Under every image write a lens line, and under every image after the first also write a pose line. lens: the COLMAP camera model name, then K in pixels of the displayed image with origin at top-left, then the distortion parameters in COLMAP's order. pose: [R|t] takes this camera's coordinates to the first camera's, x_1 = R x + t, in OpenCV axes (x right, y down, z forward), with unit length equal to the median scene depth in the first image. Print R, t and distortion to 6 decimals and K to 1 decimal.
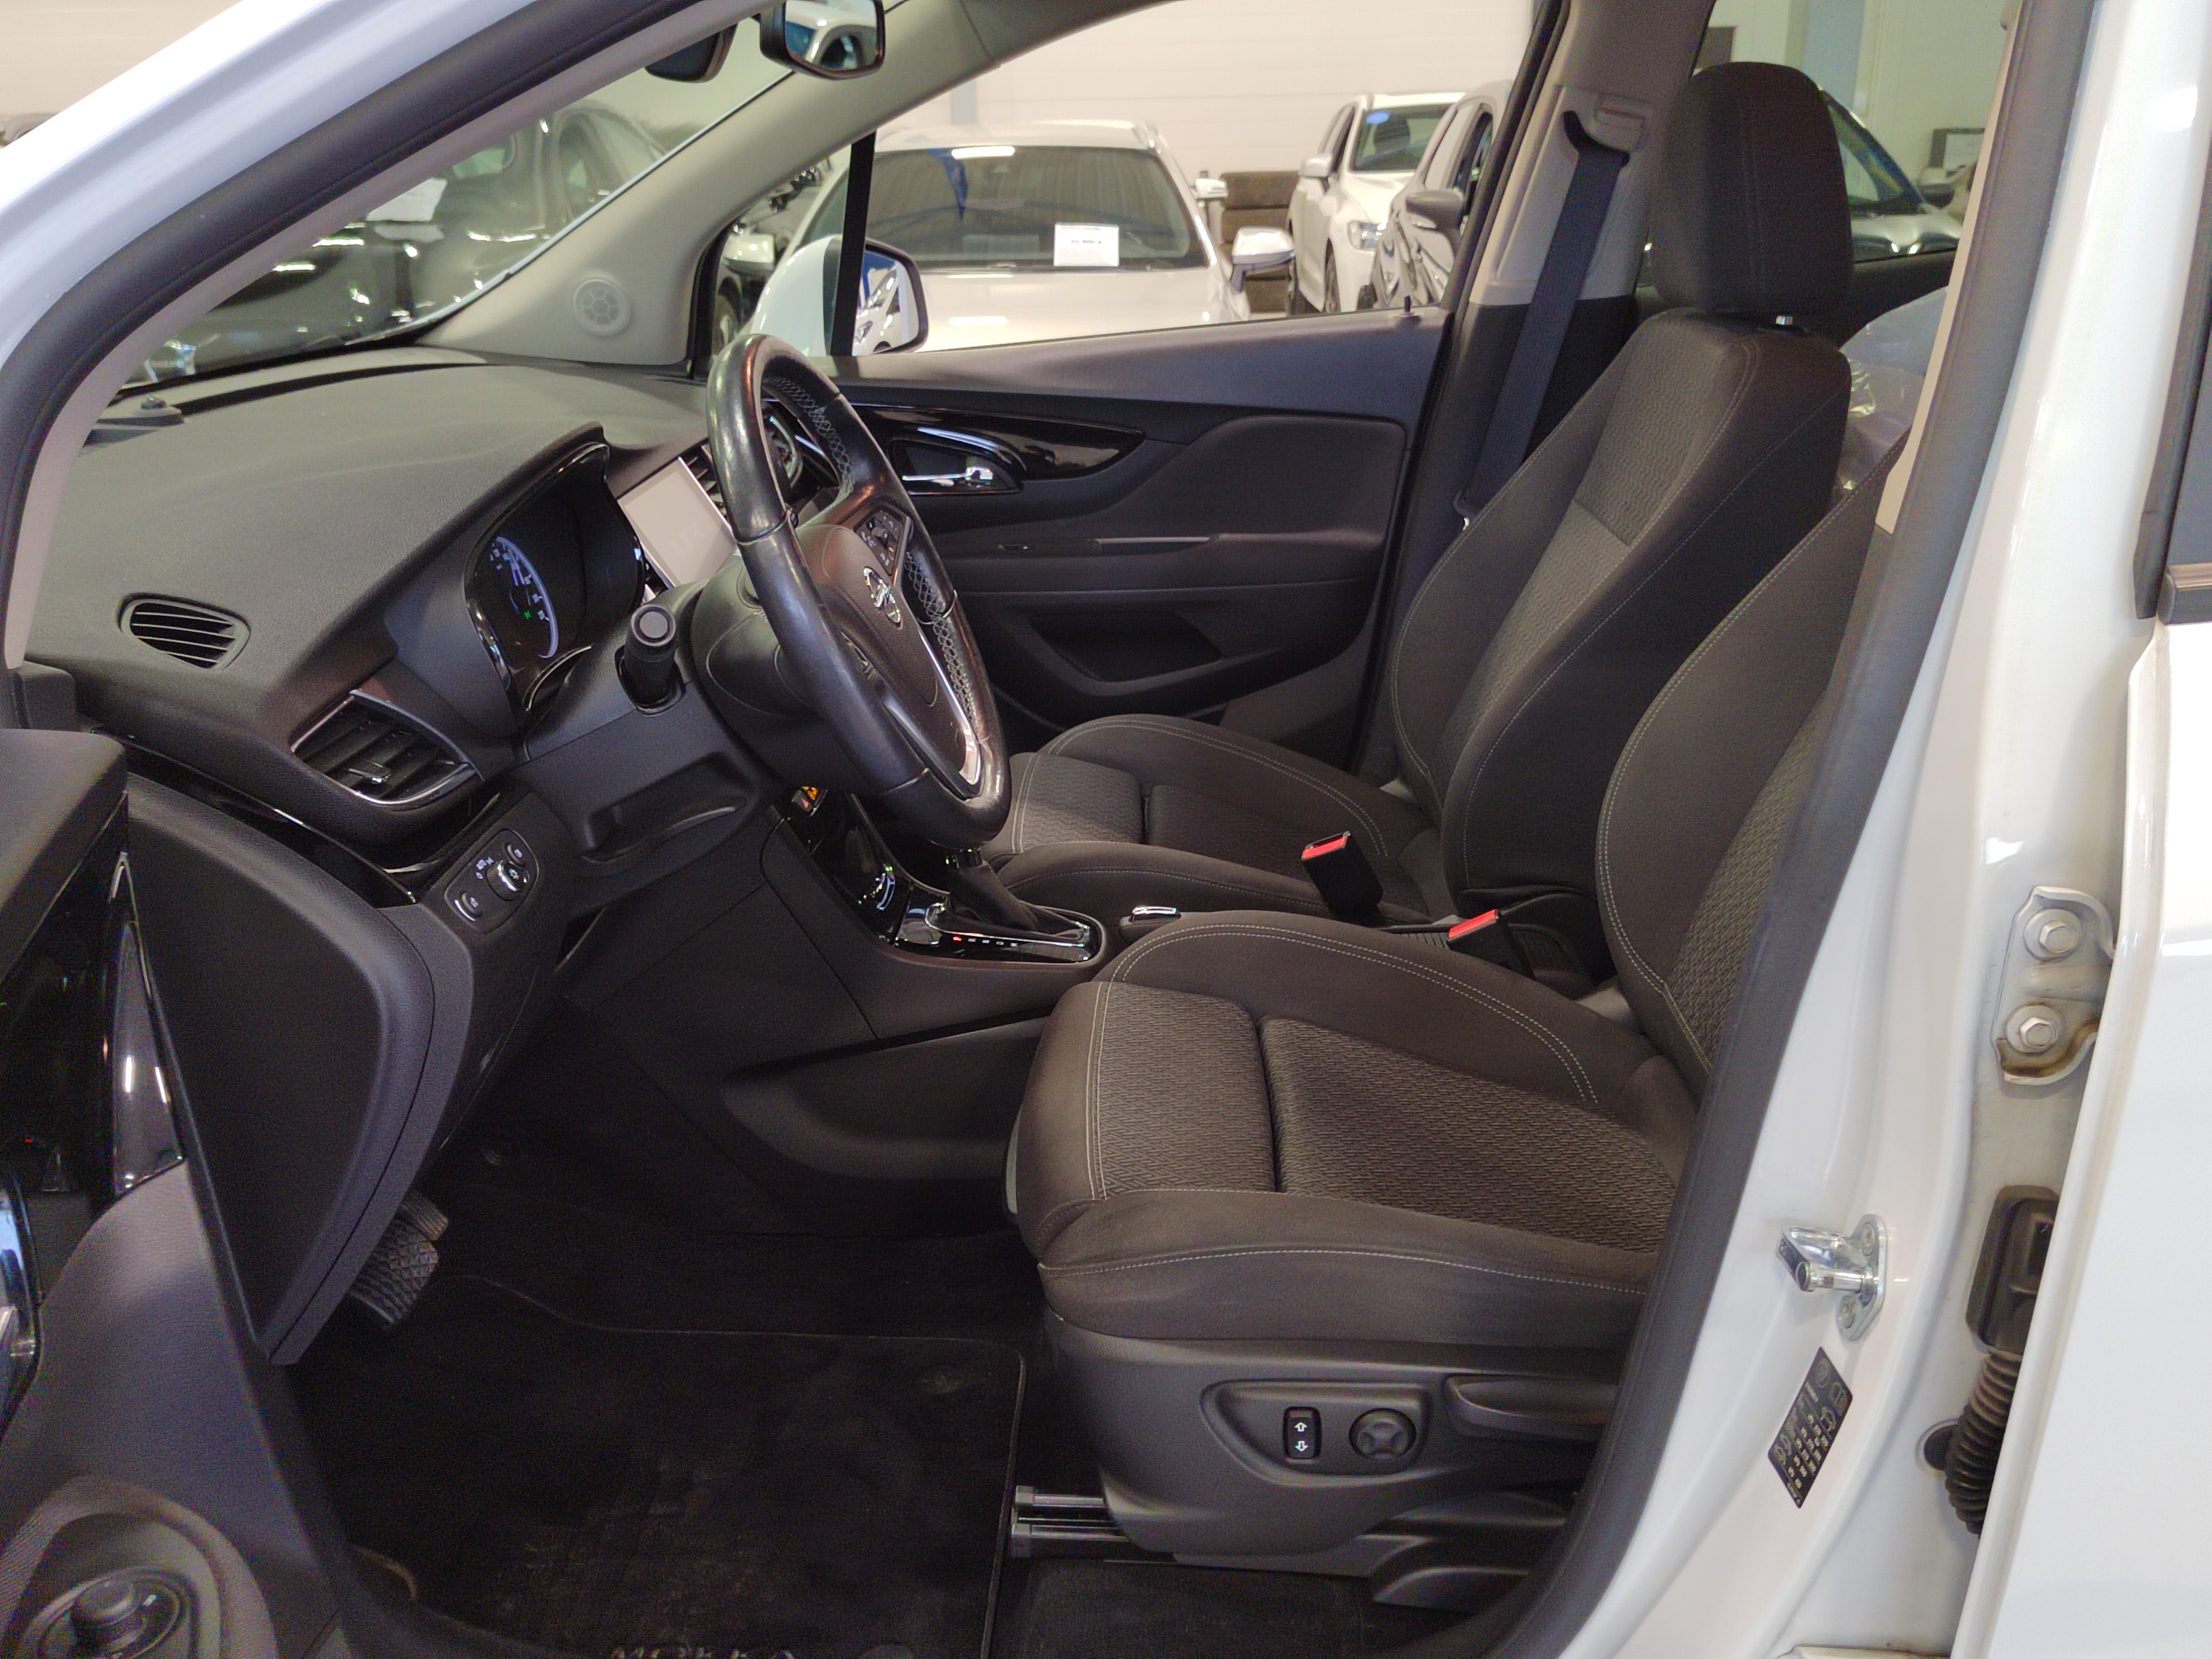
lens RADIAL K [[1843.4, 0, 1099.1], [0, 1843.4, 837.4], [0, 0, 1]] dist [0.033014, -0.009926]
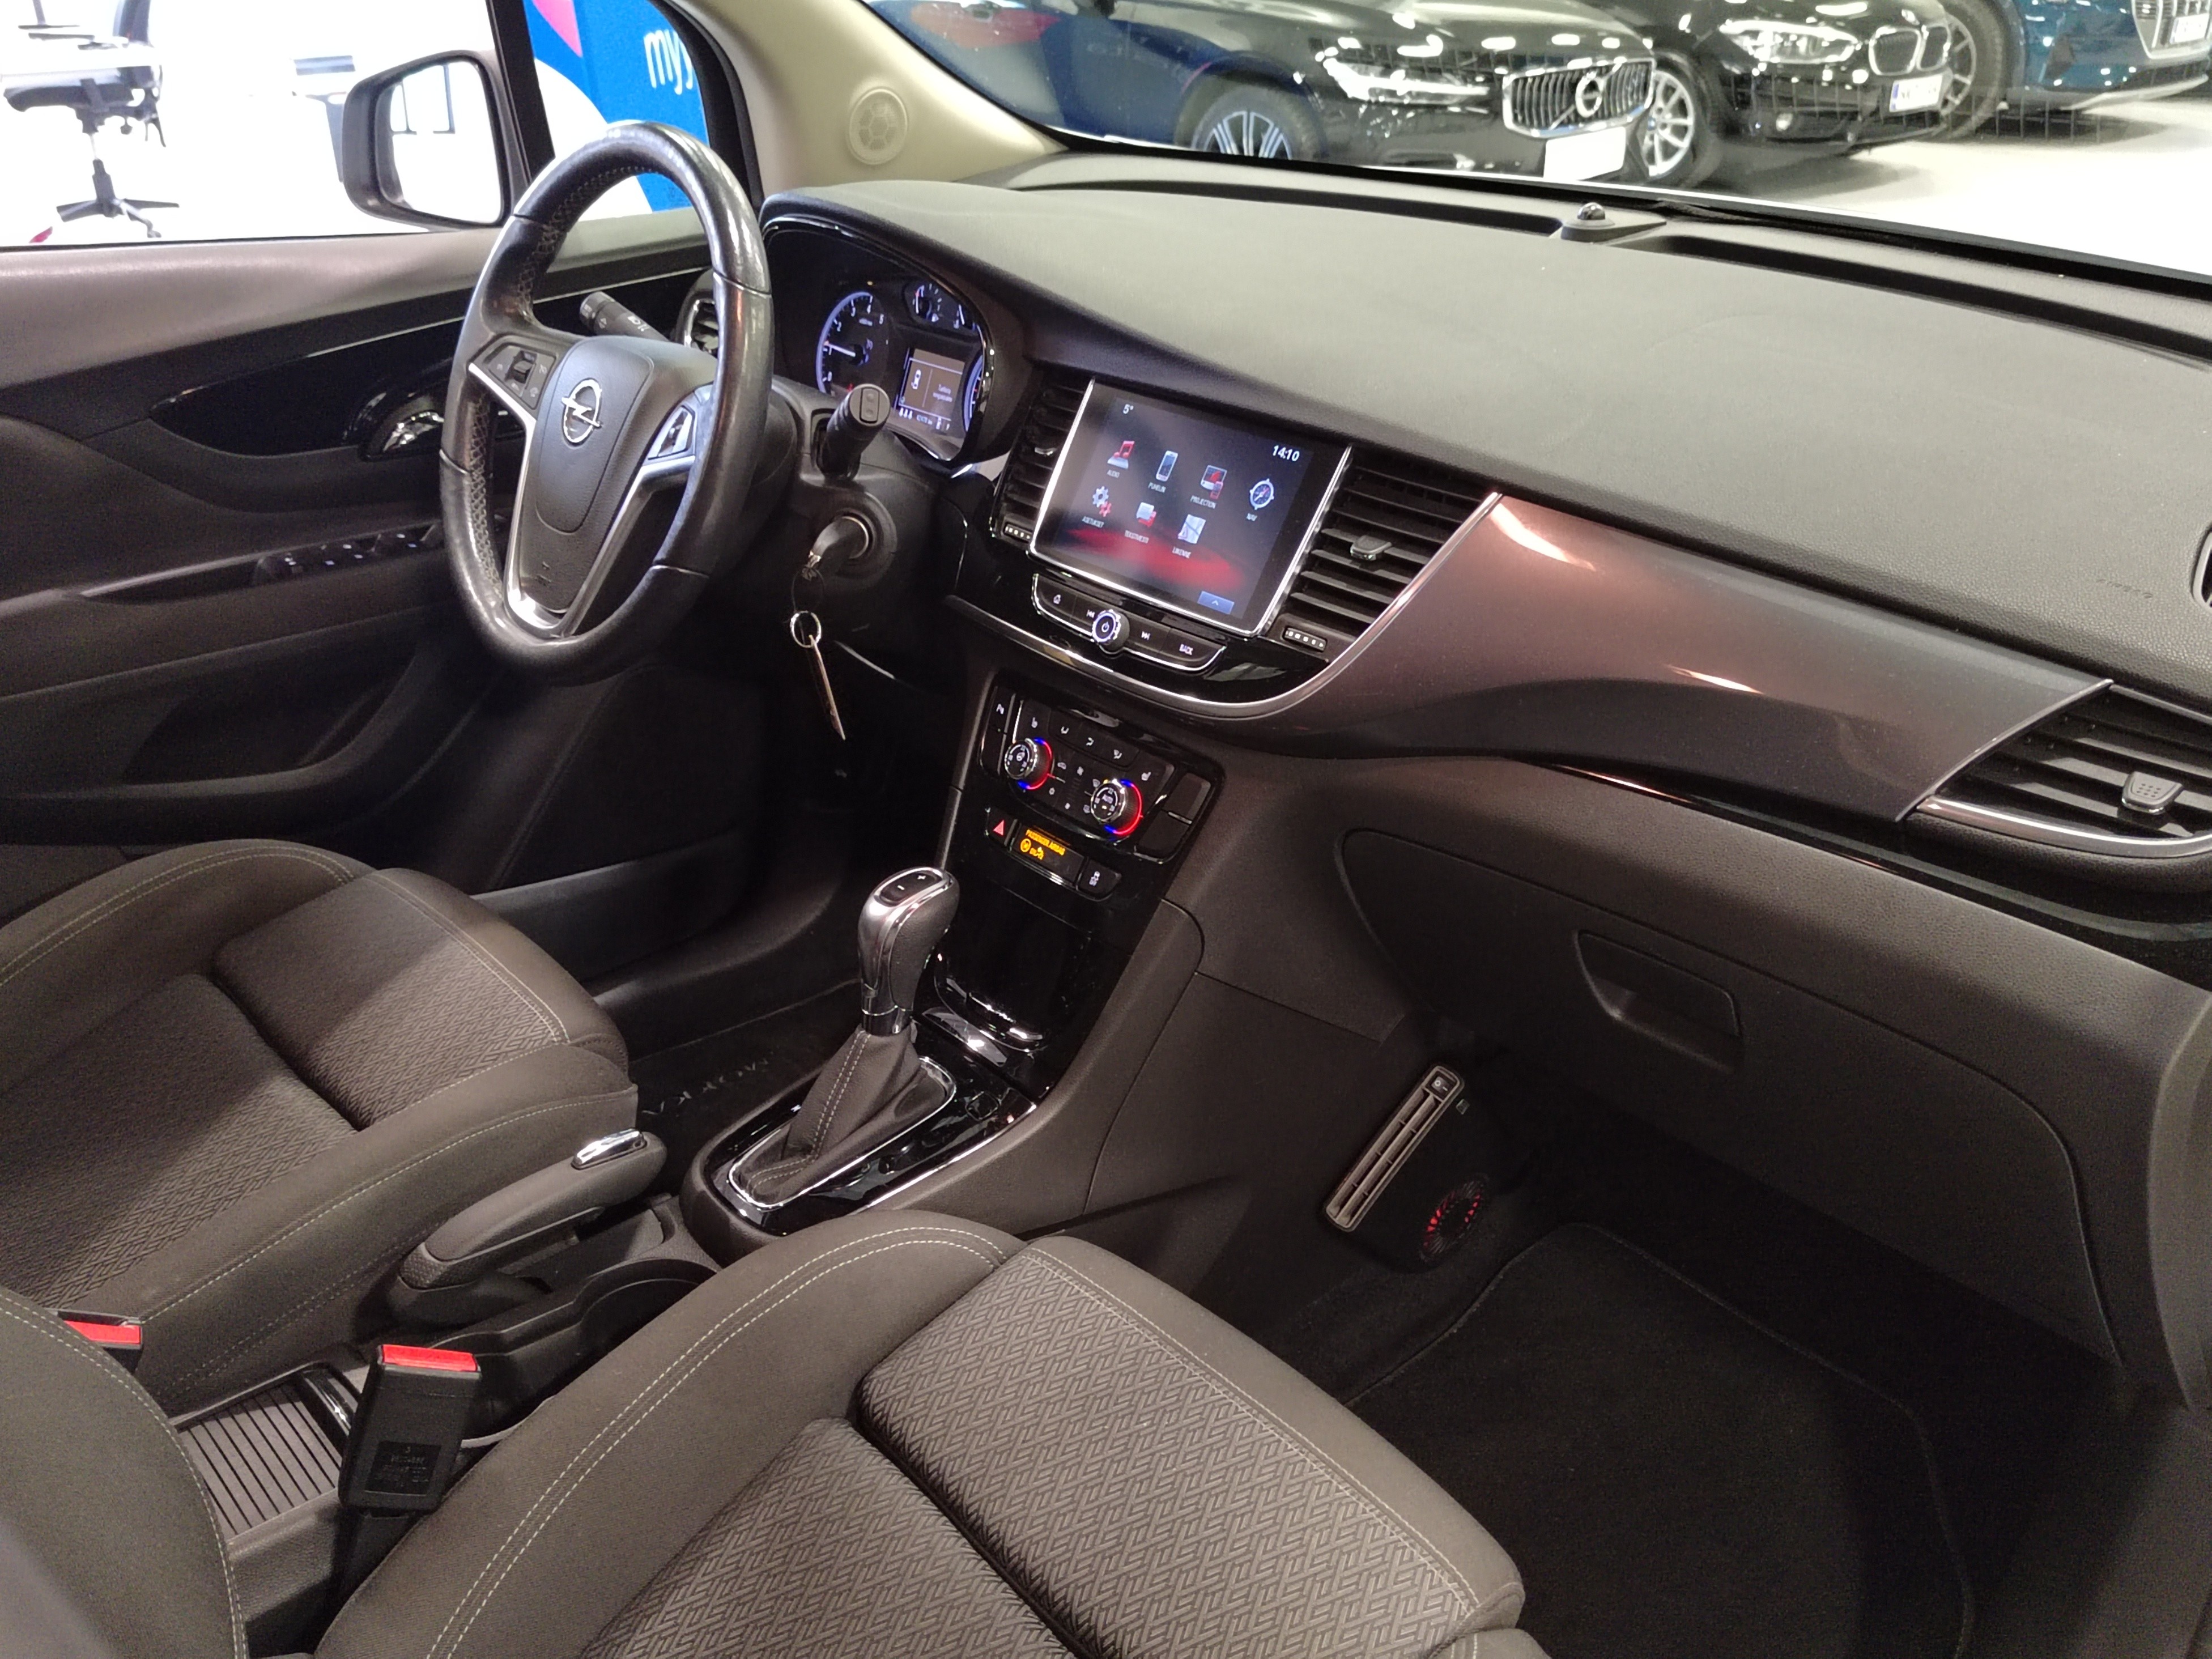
lens RADIAL K [[1805.5, 0, 1134.4], [0, 1805.5, 881.0], [0, 0, 1]] dist [0.031204, 0.000334]
pose [[-0.711304, 0.354766, -0.606785, 0.217352], [-0.237887, 0.690825, 0.682766, -0.434657], [0.661405, 0.630001, -0.406992, 1.111466]]
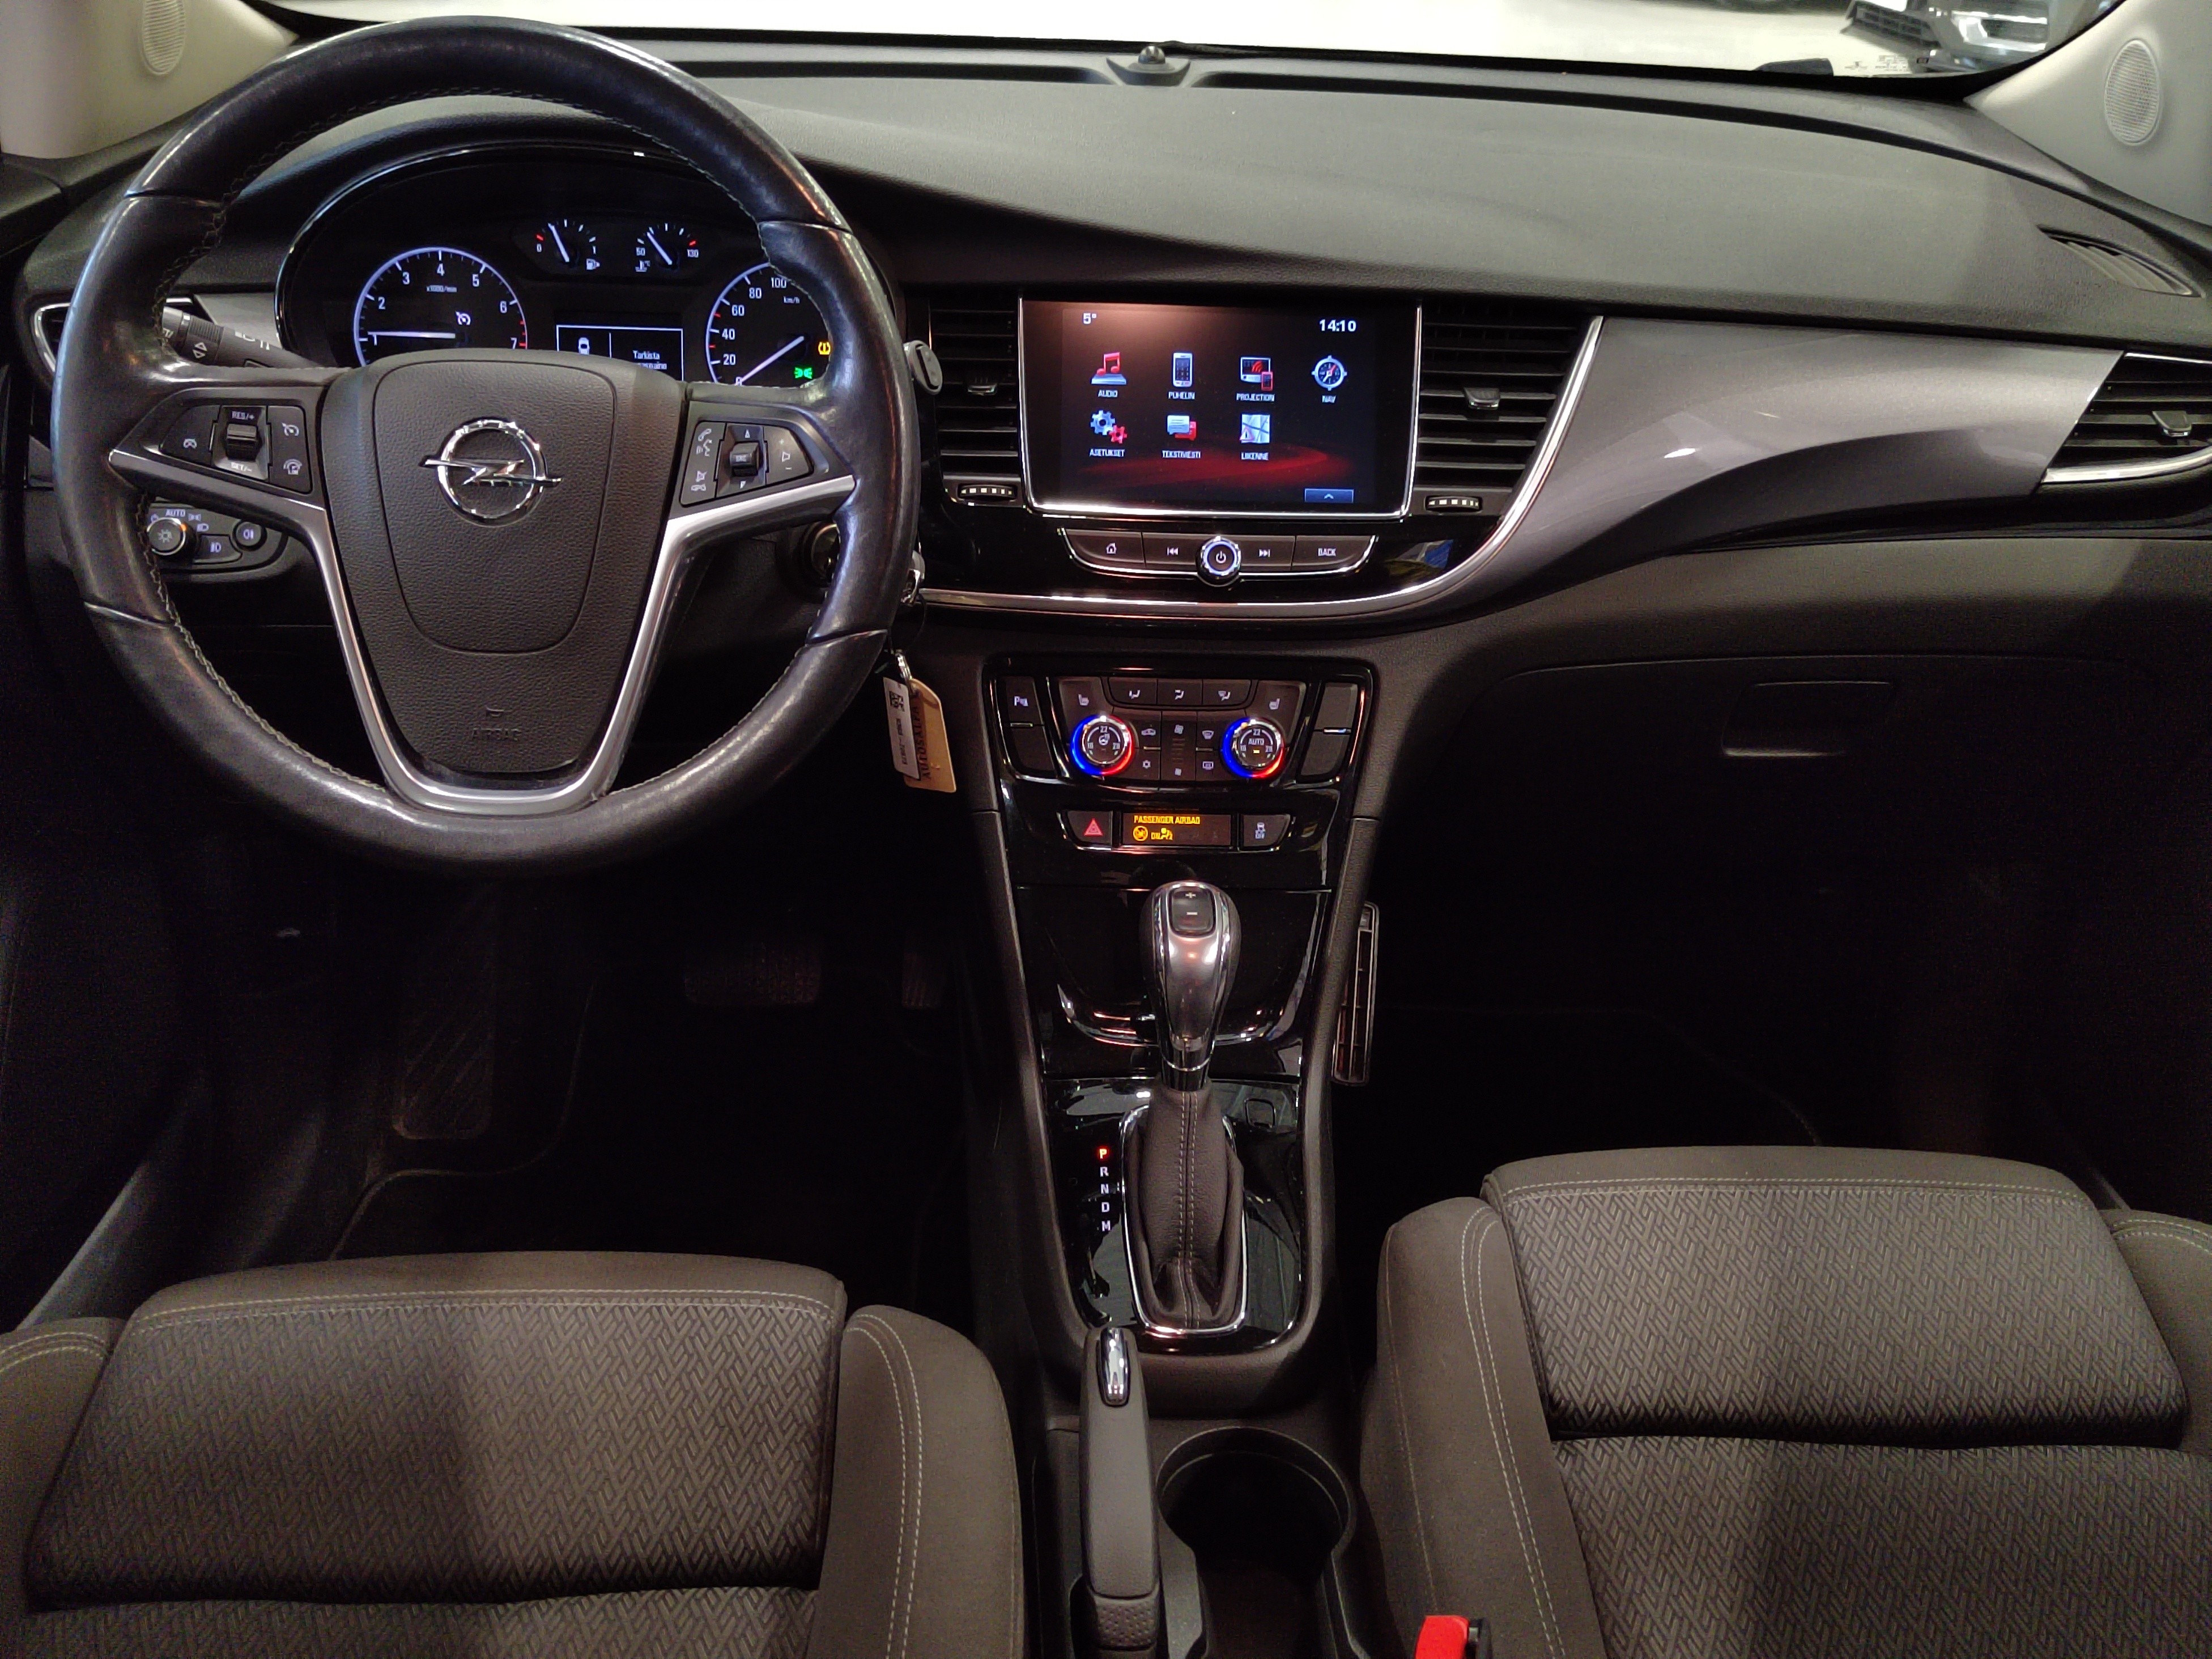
lens RADIAL K [[1843.4, 0, 1099.1], [0, 1843.4, 837.4], [0, 0, 1]] dist [0.033014, -0.009926]
pose [[0.078574, 0.521958, -0.849344, 0.326398], [-0.393336, 0.799091, 0.454687, -0.257640], [0.916031, 0.298352, 0.268093, 0.676951]]
